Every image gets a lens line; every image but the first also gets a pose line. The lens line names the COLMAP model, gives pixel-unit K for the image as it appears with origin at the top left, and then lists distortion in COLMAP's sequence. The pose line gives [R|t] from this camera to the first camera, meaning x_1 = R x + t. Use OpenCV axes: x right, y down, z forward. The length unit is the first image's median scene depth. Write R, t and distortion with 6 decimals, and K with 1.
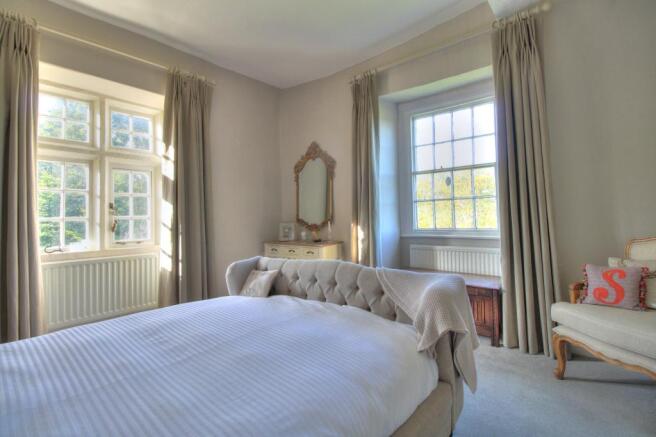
lens RADIAL K [[309.1, 0, 325.8], [0, 309.1, 208.5], [0, 0, 1]] dist [0.013388, -0.018377]
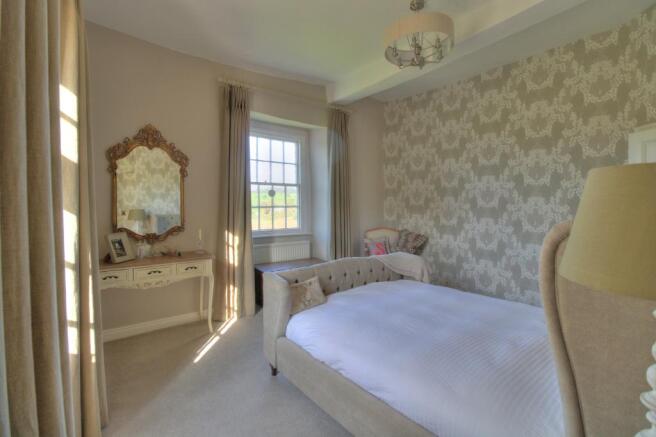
lens RADIAL K [[309.1, 0, 325.8], [0, 309.1, 208.5], [0, 0, 1]] dist [0.013388, -0.018377]
pose [[0.200984, 0.011247, 0.979530, -0.816578], [-0.021543, 0.999743, -0.007058, -0.019265], [-0.979358, -0.019684, 0.201174, 0.510326]]
